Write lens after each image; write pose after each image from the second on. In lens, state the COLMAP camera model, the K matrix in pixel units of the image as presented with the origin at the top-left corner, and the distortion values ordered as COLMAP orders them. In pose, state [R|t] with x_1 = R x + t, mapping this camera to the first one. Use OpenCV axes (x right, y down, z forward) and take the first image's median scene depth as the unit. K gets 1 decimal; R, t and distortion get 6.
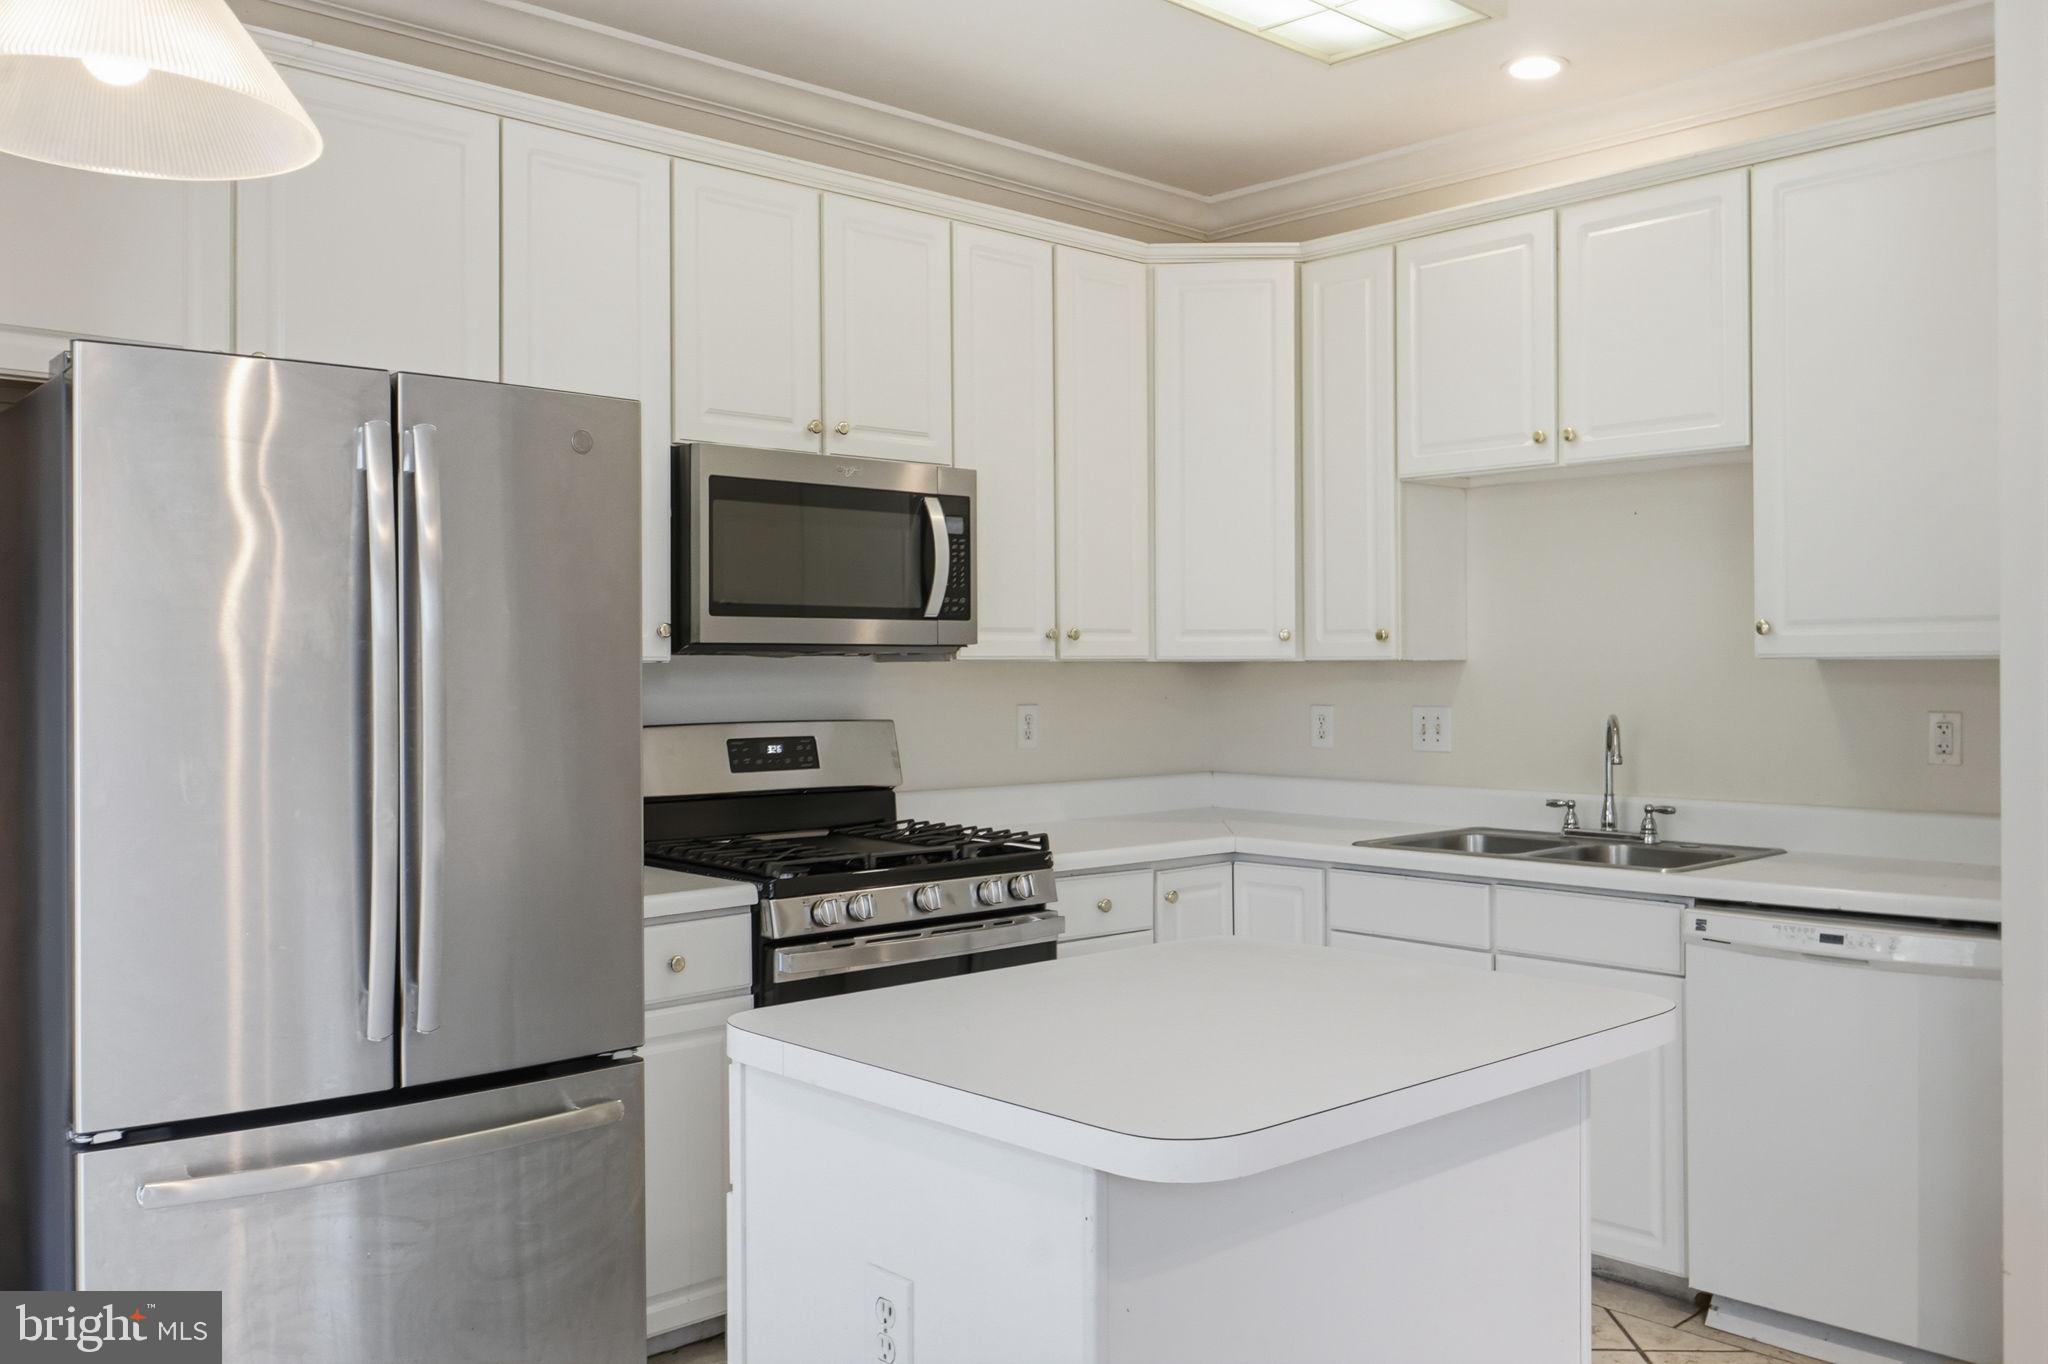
lens RADIAL K [[1695.3, 0, 1024.0], [0, 1695.3, 682.0], [0, 0, 1]] dist [0.052571, -0.160658]
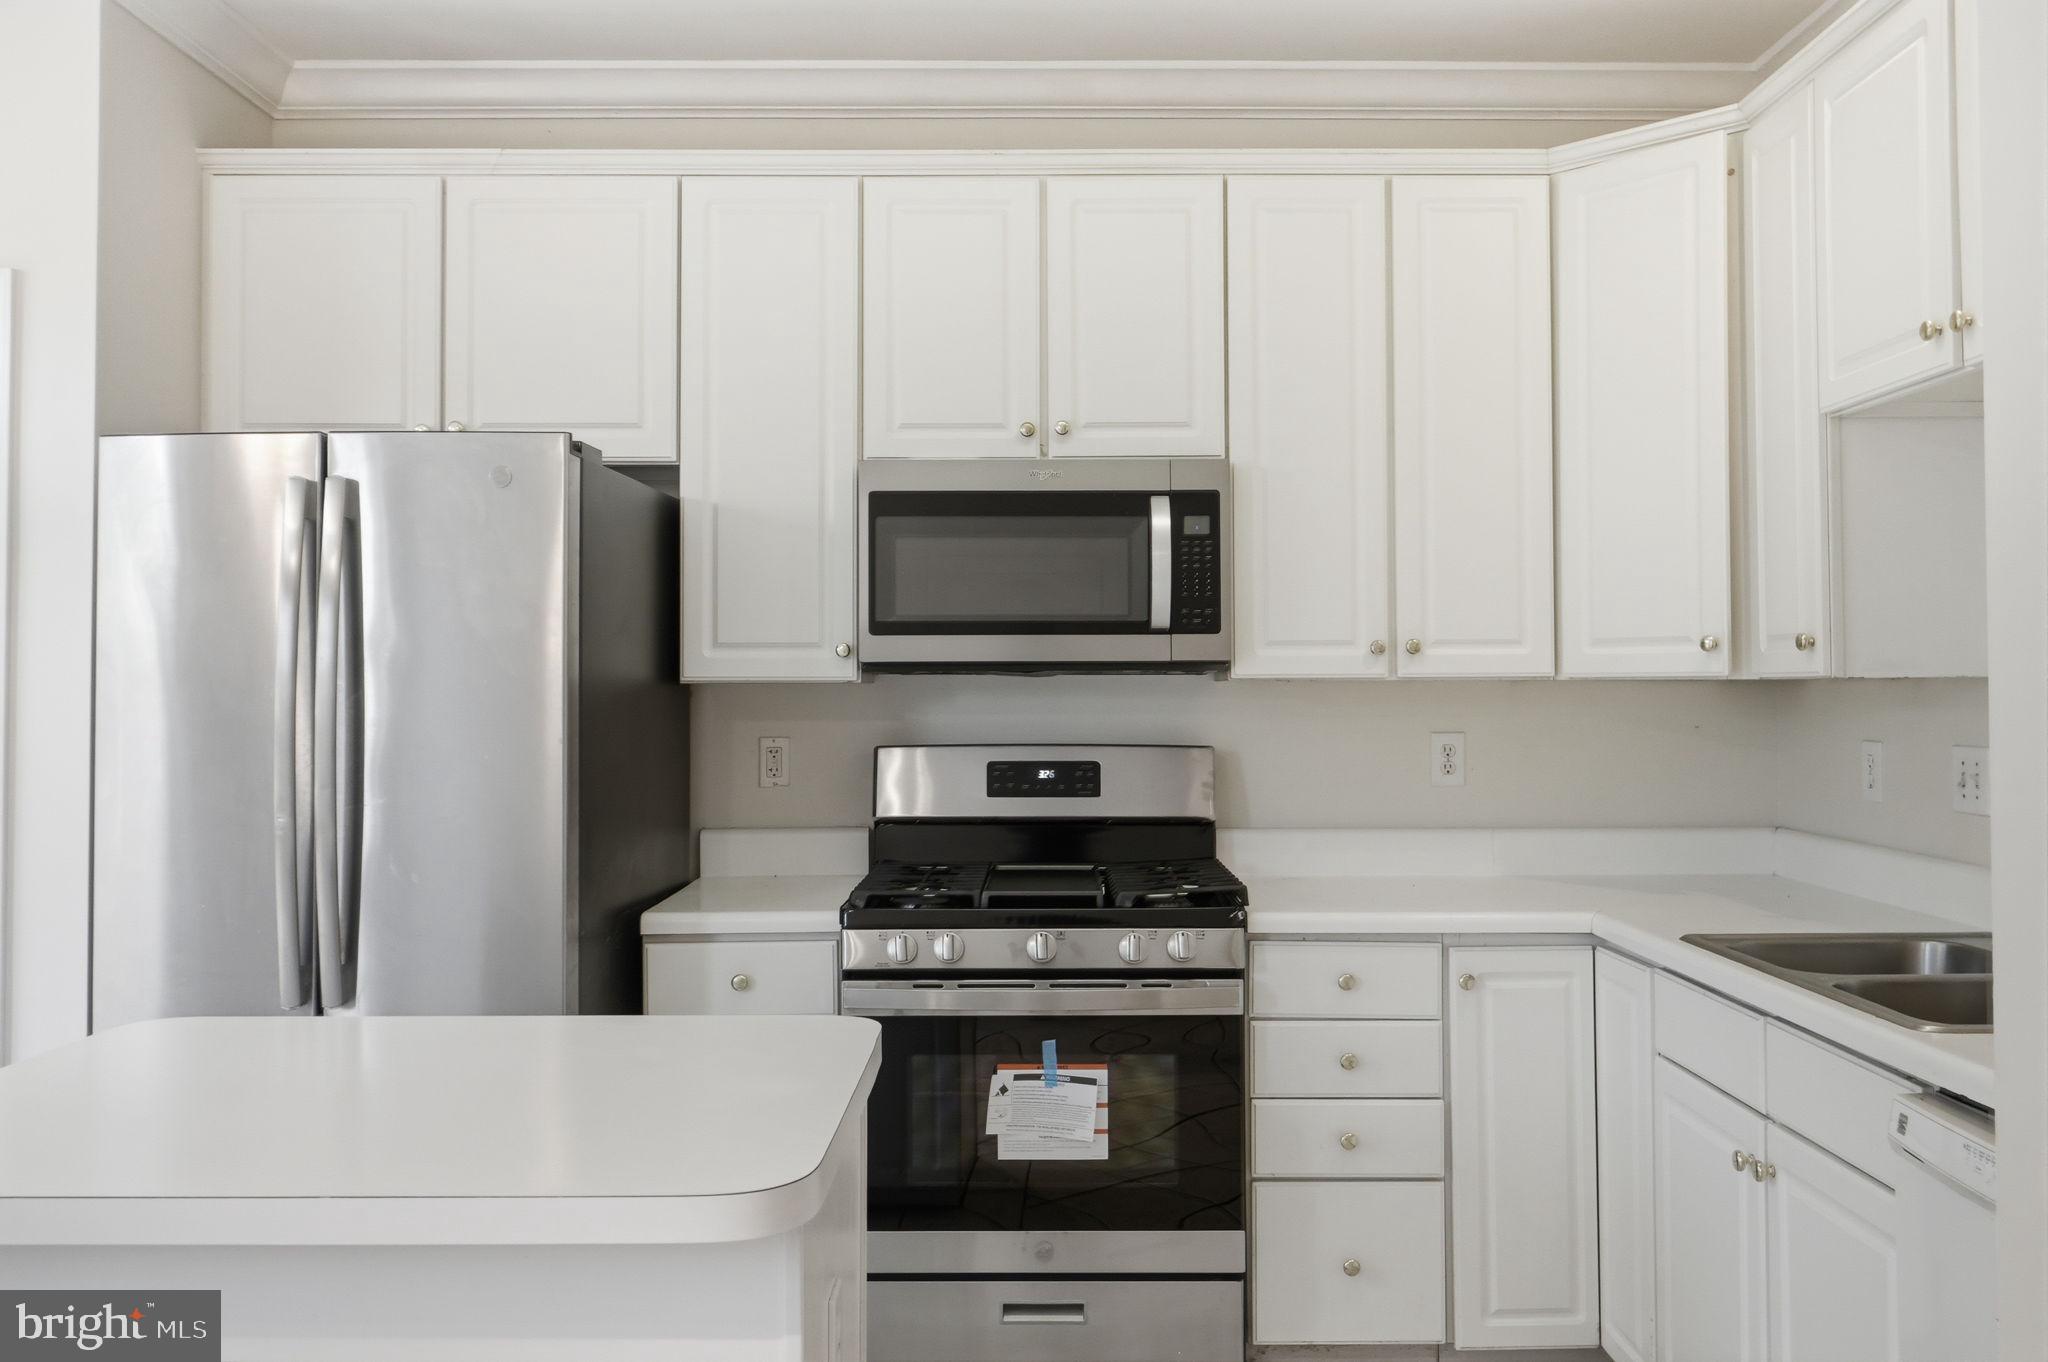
lens RADIAL K [[1695.3, 0, 1024.0], [0, 1695.3, 681.0], [0, 0, 1]] dist [0.052571, -0.160658]
pose [[0.747808, -0.000776, -0.663915, 0.466763], [-0.005354, 0.999960, -0.007200, -0.005317], [0.663893, 0.008939, 0.747774, 0.285976]]
